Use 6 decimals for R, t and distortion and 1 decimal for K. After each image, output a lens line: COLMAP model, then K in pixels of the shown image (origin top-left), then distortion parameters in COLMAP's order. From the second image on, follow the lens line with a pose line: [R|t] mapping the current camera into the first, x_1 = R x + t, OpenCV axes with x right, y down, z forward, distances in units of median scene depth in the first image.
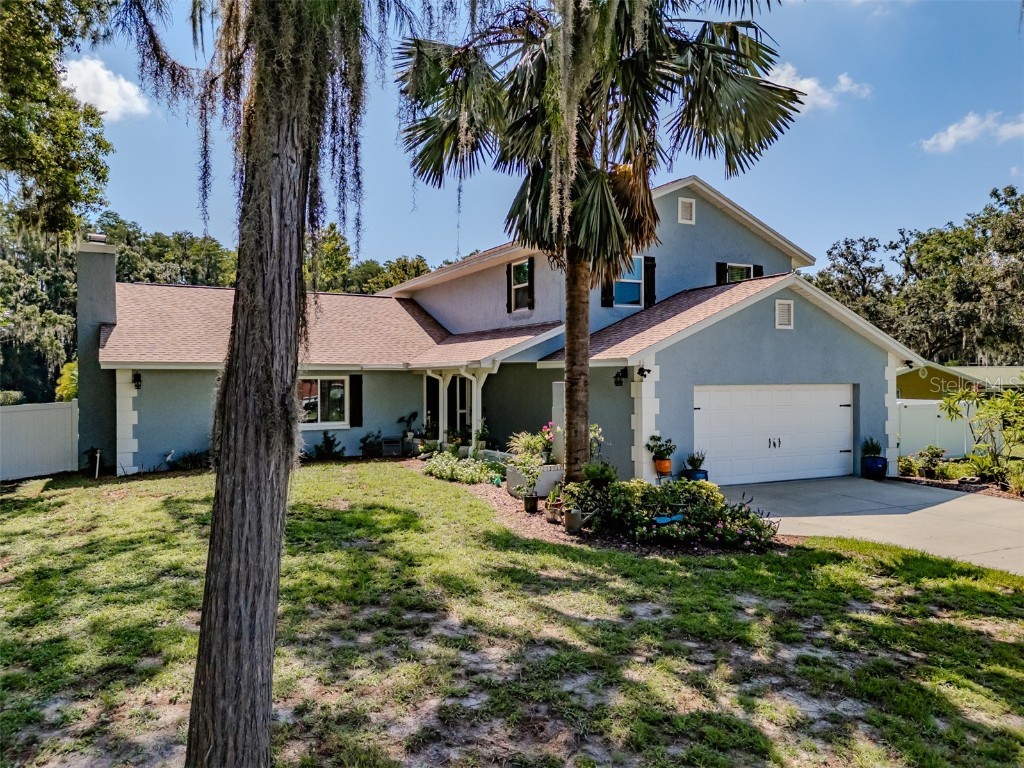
lens RADIAL K [[753.7, 0, 512.0], [0, 753.7, 384.0], [0, 0, 1]] dist [0.070860, -0.073492]
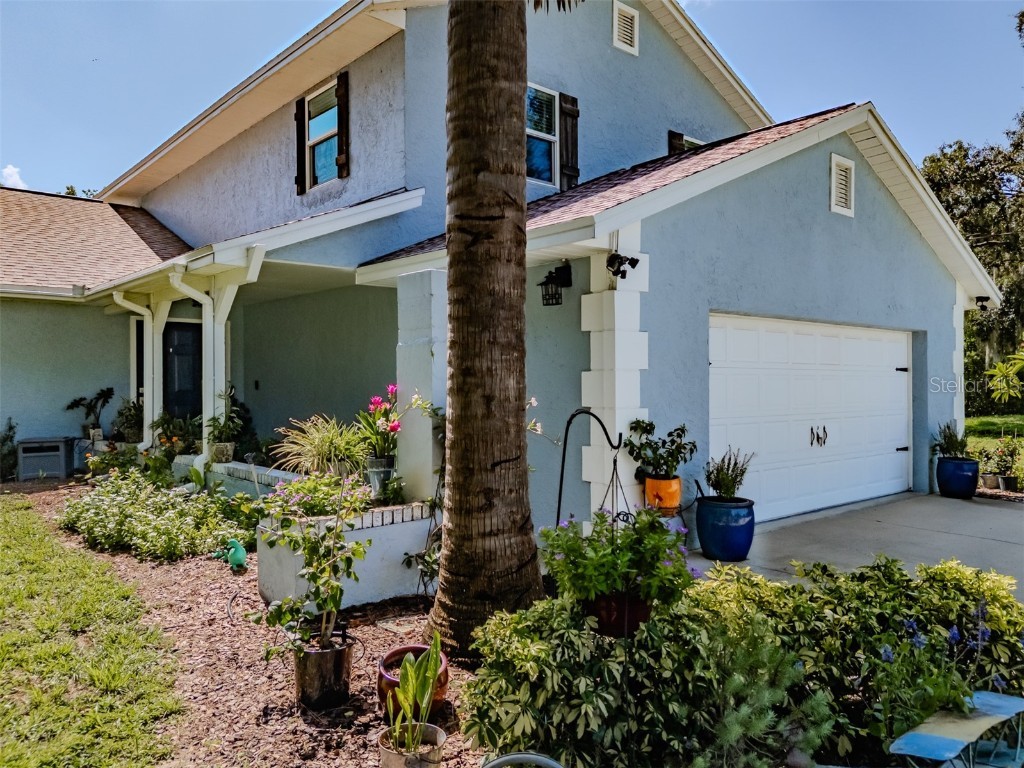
lens RADIAL K [[753.7, 0, 512.0], [0, 753.7, 384.0], [0, 0, 1]] dist [0.070860, -0.073492]
pose [[0.973292, 0.000656, 0.229568, 0.022987], [0.000151, 0.999994, -0.003498, 0.048912], [-0.229569, 0.003439, 0.973286, 0.600687]]
